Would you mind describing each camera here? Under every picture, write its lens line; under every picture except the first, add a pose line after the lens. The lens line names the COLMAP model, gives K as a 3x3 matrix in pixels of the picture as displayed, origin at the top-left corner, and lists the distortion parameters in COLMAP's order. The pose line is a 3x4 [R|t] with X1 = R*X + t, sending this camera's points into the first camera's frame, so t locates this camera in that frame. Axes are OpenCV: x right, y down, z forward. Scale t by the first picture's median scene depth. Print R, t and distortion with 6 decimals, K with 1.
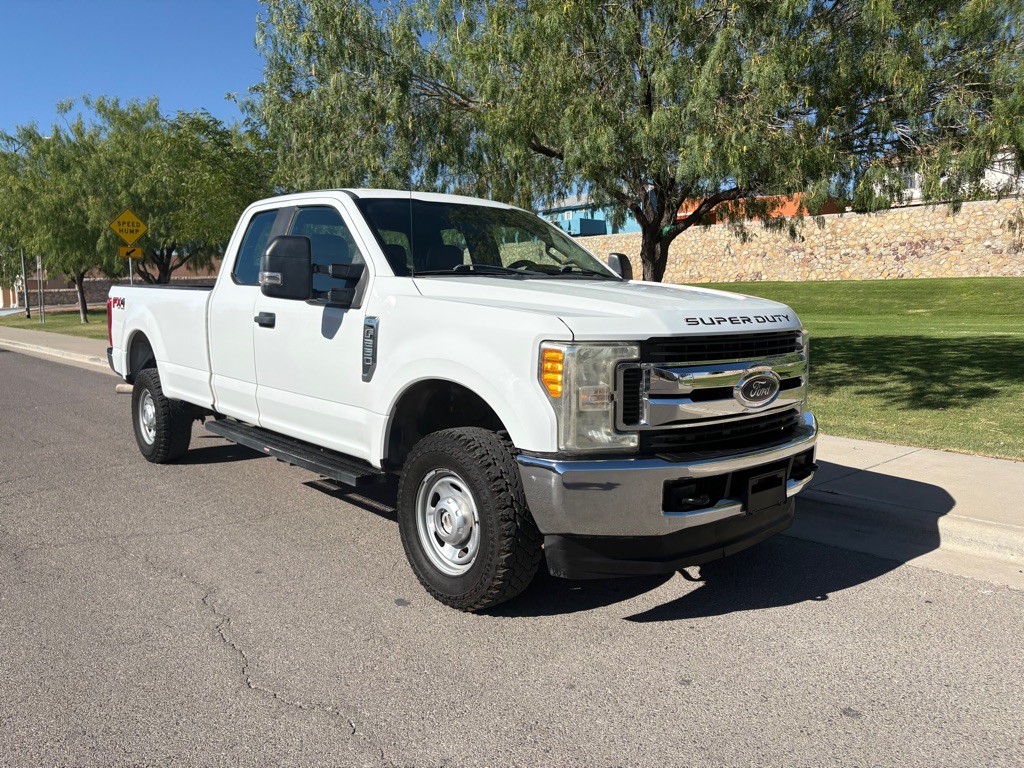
lens RADIAL K [[913.4, 0, 512.0], [0, 913.4, 384.0], [0, 0, 1]] dist [0.024912, -0.019123]
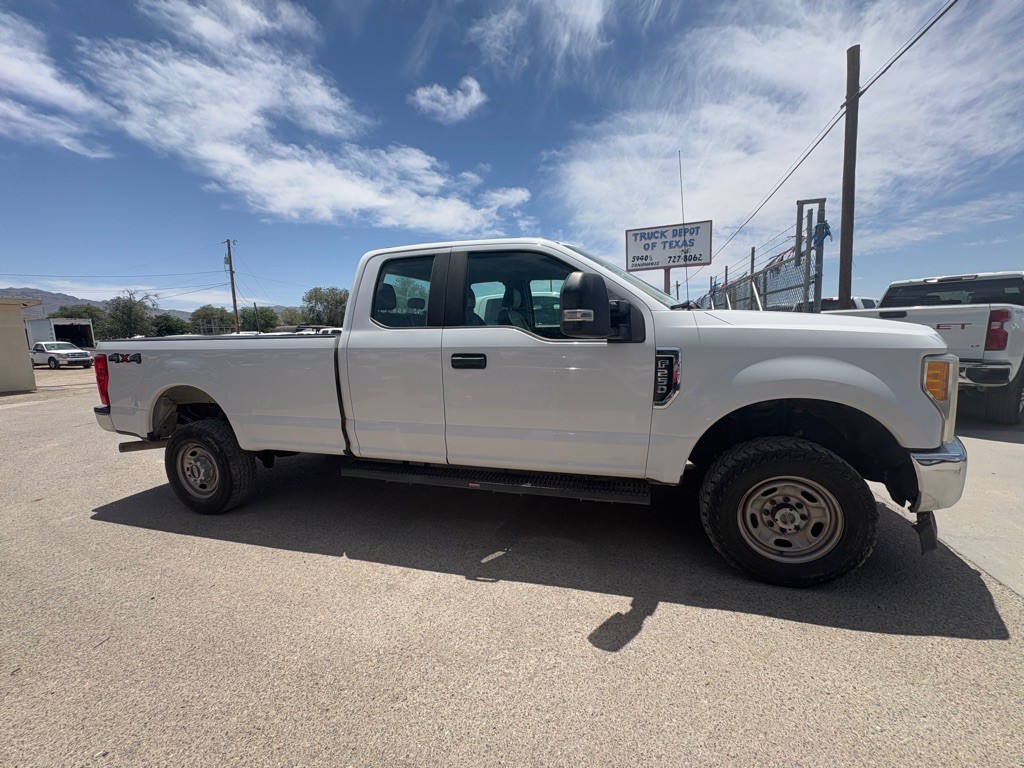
lens RADIAL K [[444.1, 0, 512.0], [0, 444.1, 384.0], [0, 0, 1]] dist [0.001050, -0.000415]
pose [[0.818794, -0.109395, 0.563568, -0.605260], [0.097985, 0.993902, 0.050567, -0.076887], [-0.565663, 0.013817, 0.824521, 0.670855]]
